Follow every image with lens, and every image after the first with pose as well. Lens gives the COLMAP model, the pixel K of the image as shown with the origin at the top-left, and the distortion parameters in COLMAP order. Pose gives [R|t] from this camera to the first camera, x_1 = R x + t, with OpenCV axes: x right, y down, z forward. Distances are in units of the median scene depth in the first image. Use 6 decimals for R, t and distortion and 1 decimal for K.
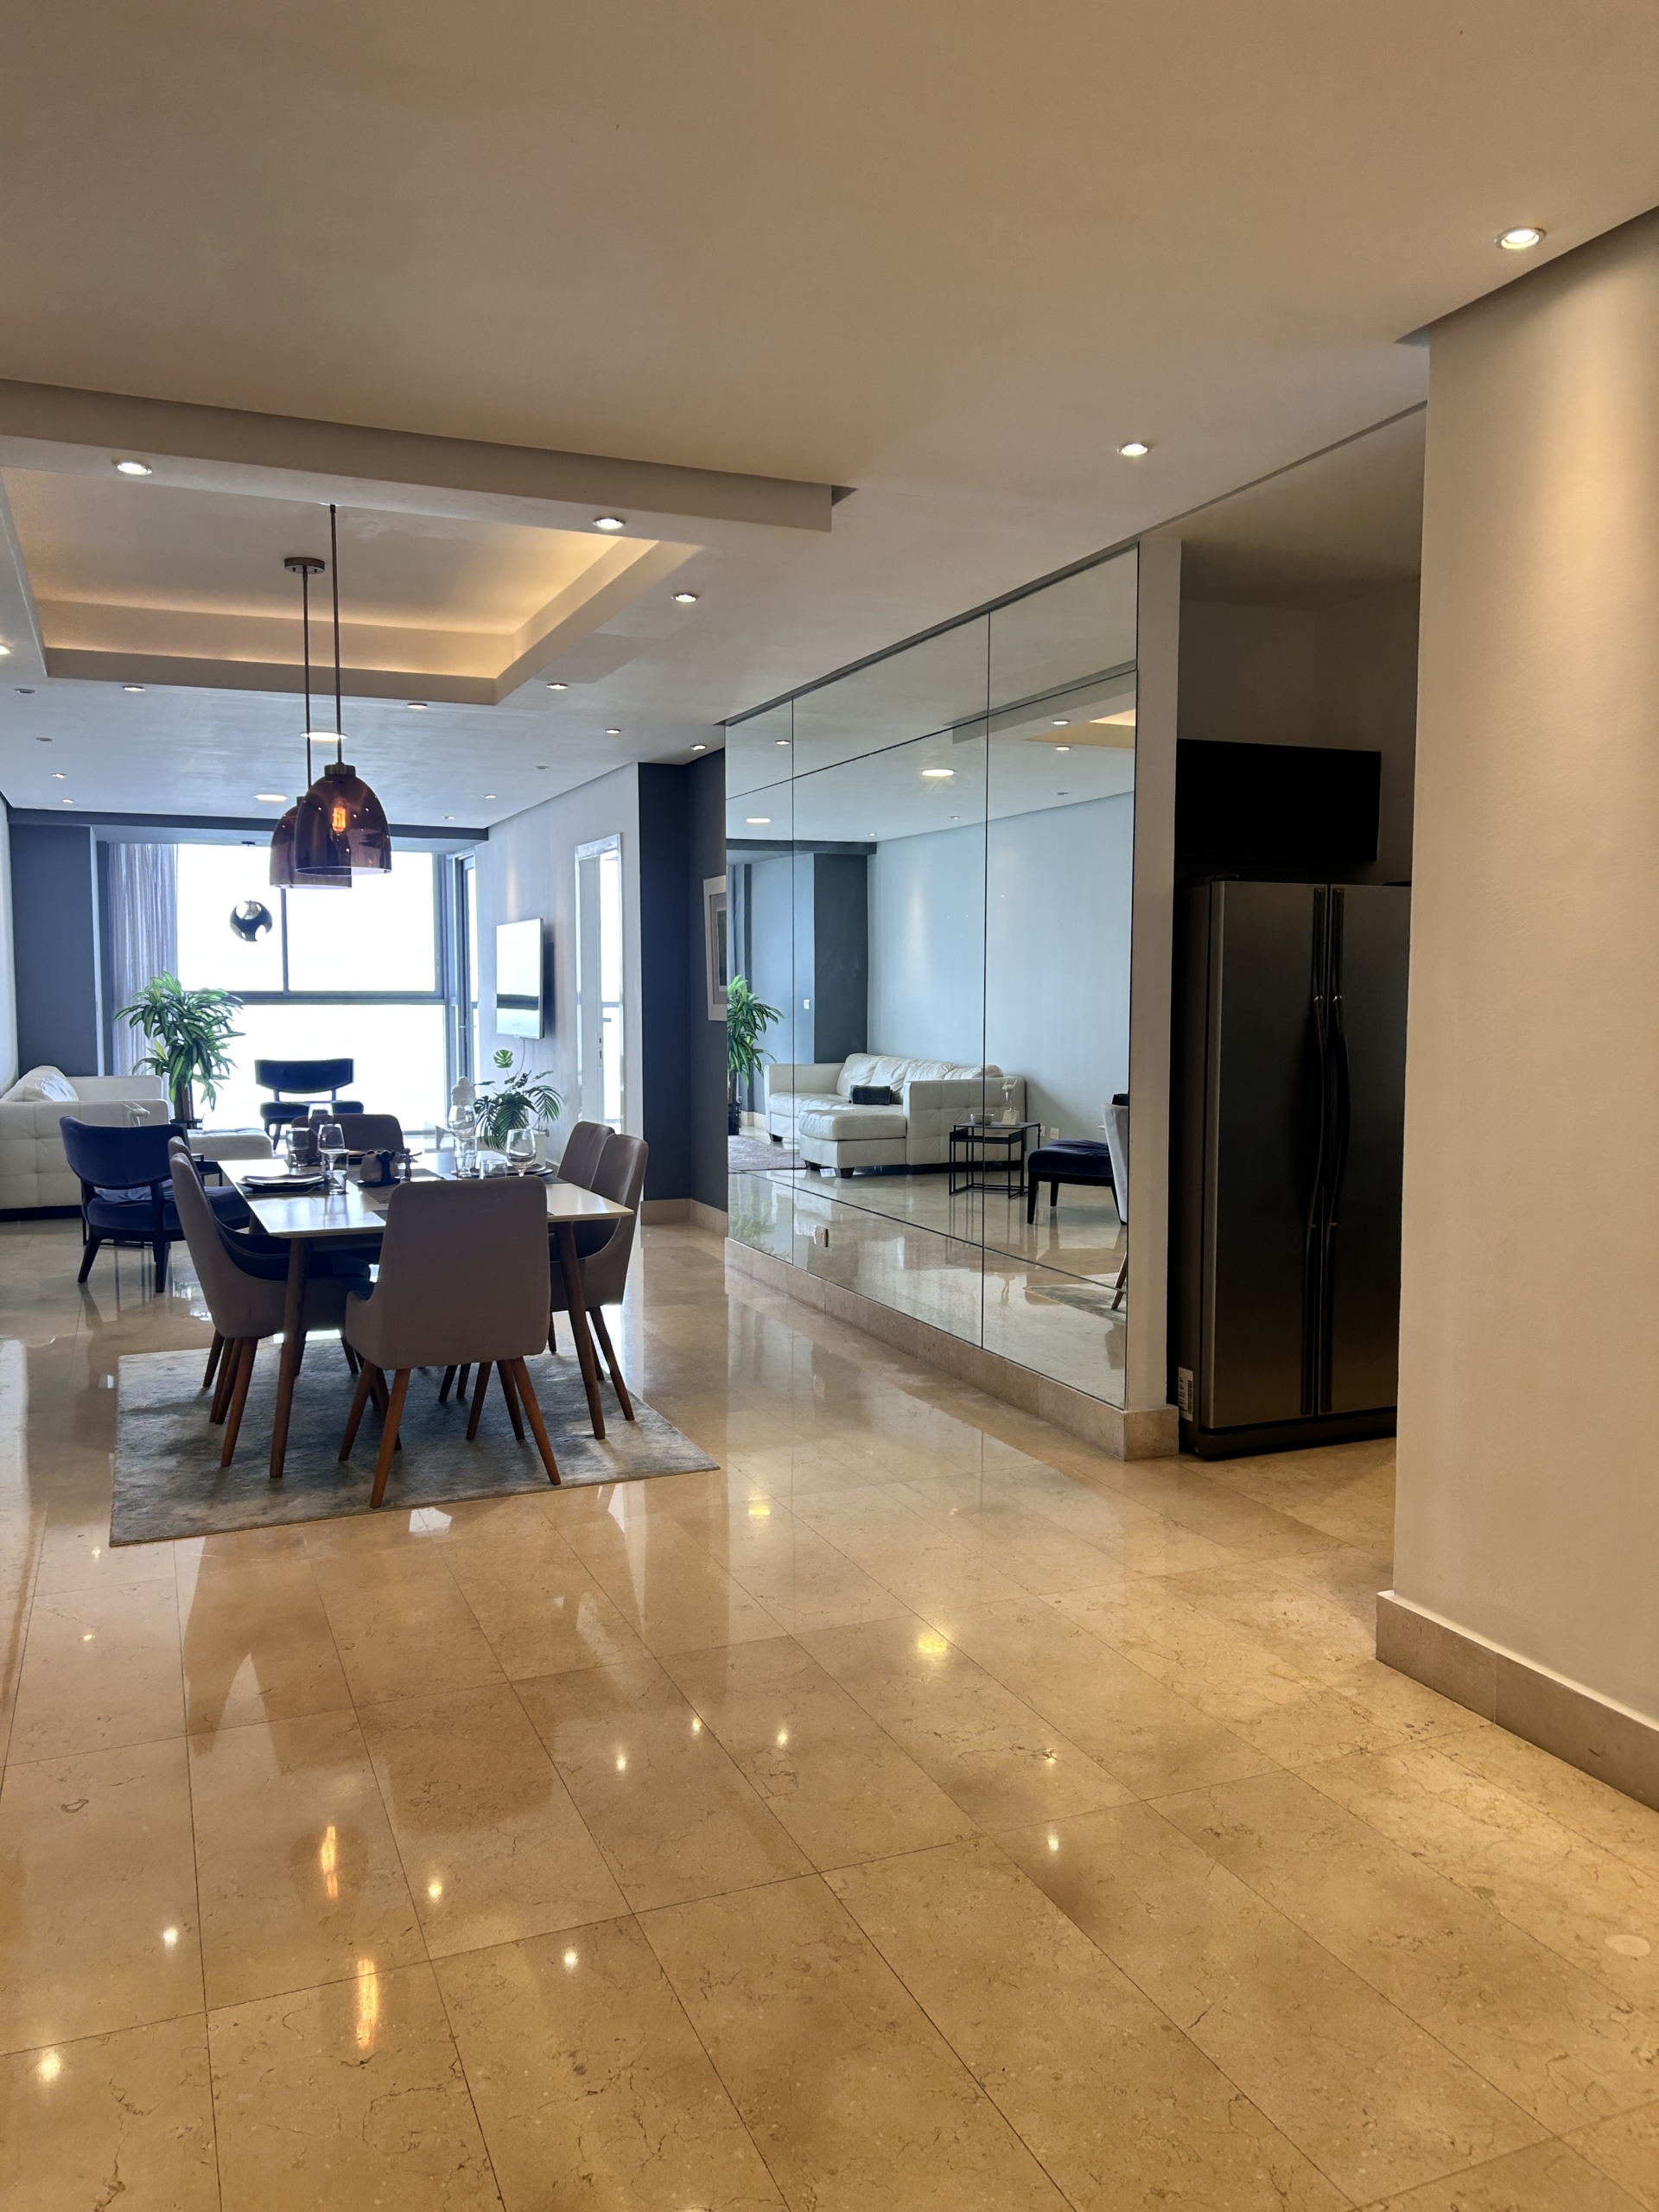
lens RADIAL K [[1641.4, 0, 829.5], [0, 1641.4, 1106.0], [0, 0, 1]] dist [0.044704, 0.000538]
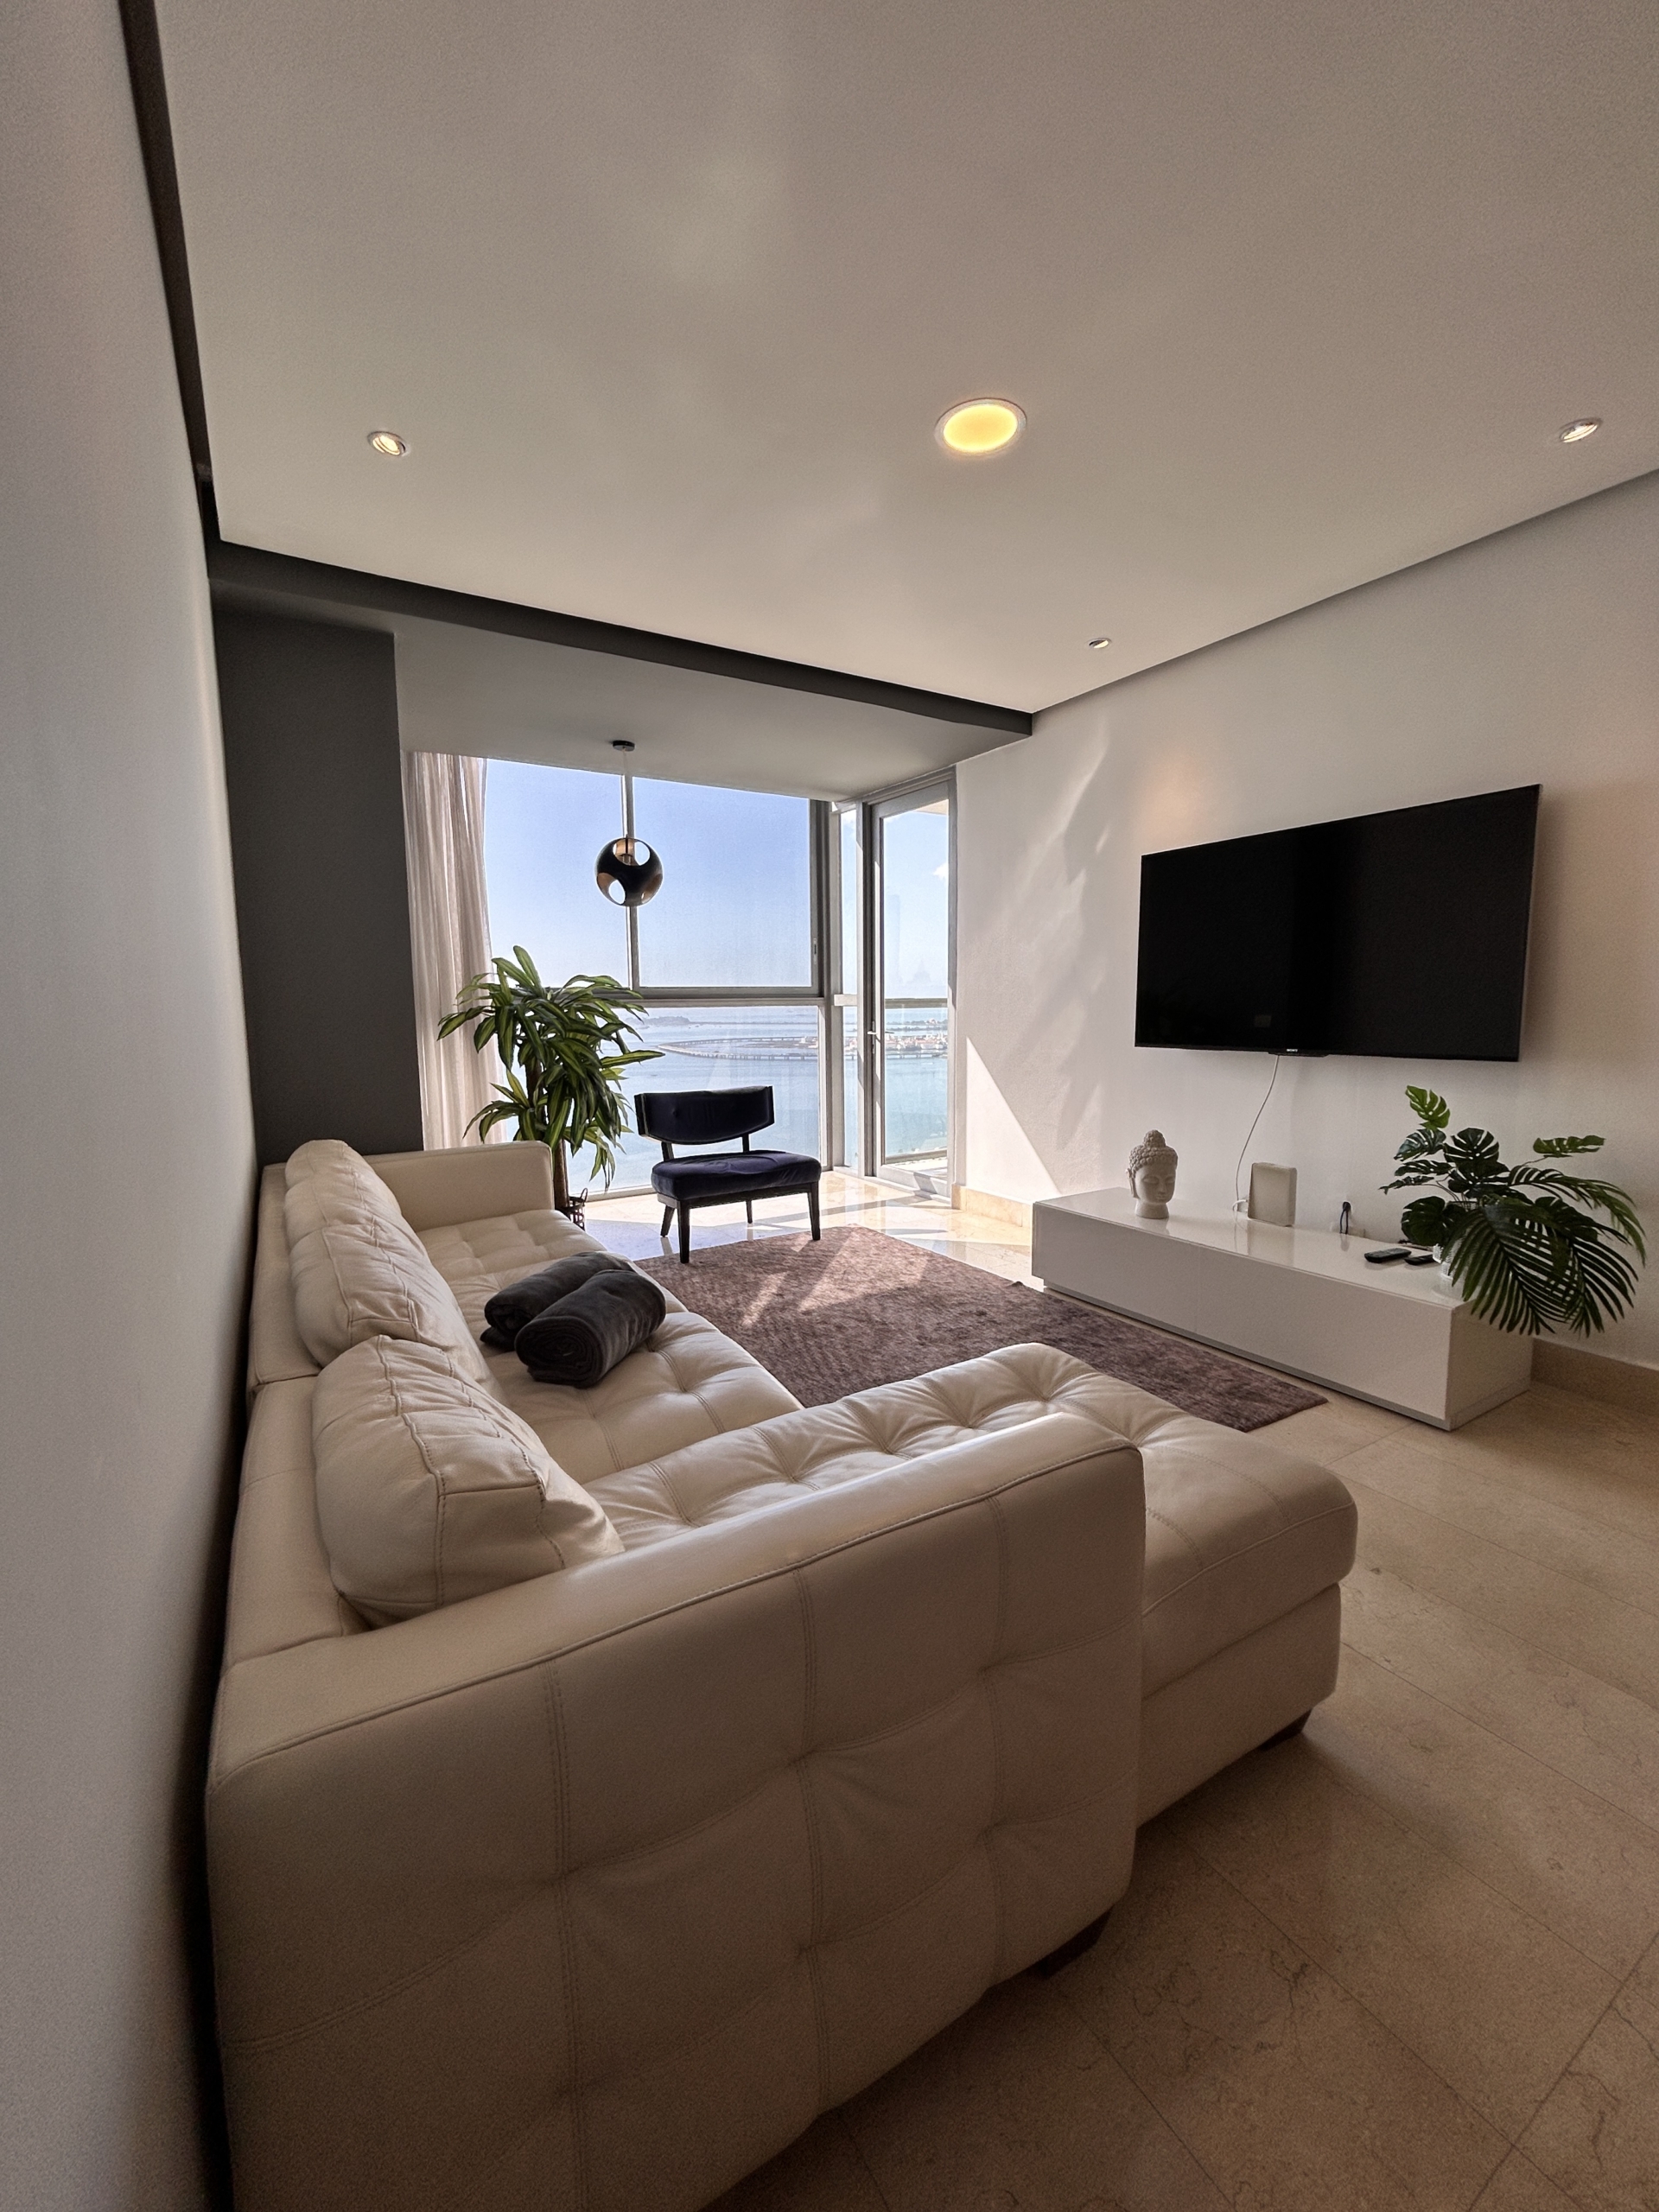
lens RADIAL K [[891.8, 0, 829.5], [0, 891.8, 1106.0], [0, 0, 1]] dist [0.000532, 0.000137]
pose [[0.989019, -0.034437, 0.143721, -0.339570], [0.027743, 0.998446, 0.048326, -0.038974], [-0.145162, -0.043808, 0.988438, 0.676508]]
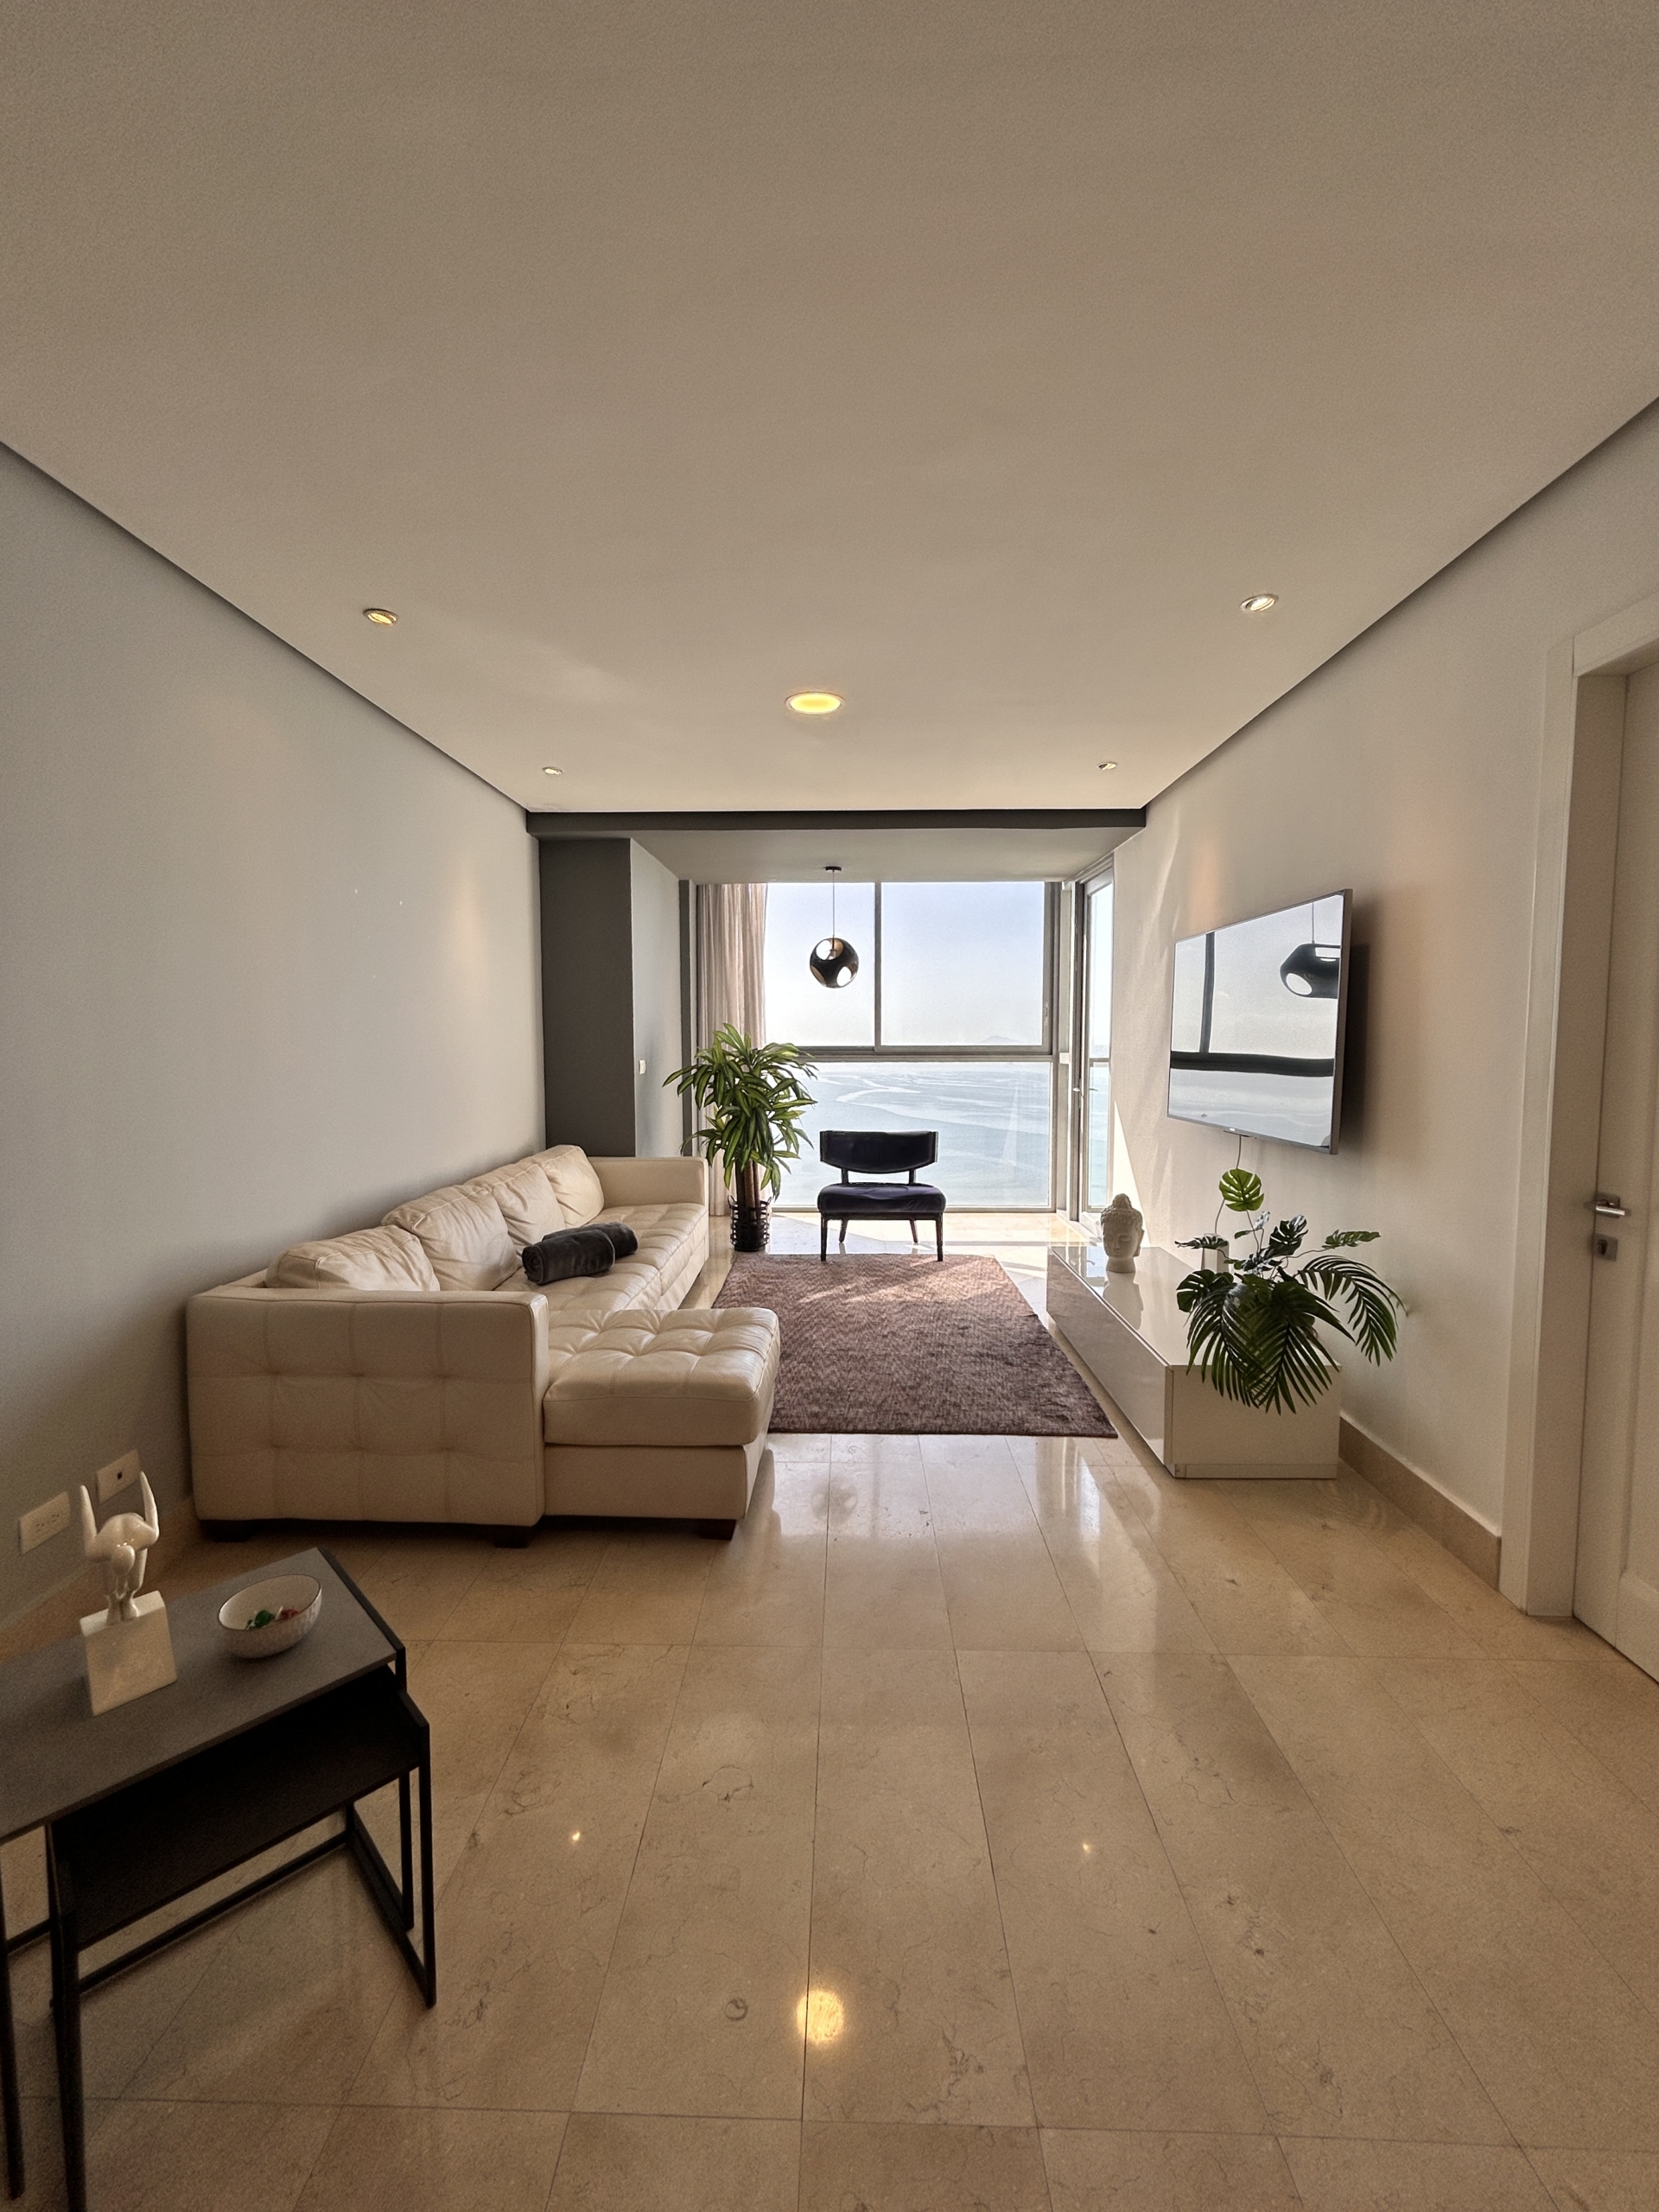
lens RADIAL K [[891.8, 0, 829.5], [0, 891.8, 1106.0], [0, 0, 1]] dist [0.000532, 0.000137]
pose [[0.912035, 0.023997, -0.409410, -0.173694], [-0.023030, 0.999708, 0.007293, -0.044887], [0.409466, 0.002777, 0.912321, 0.614818]]
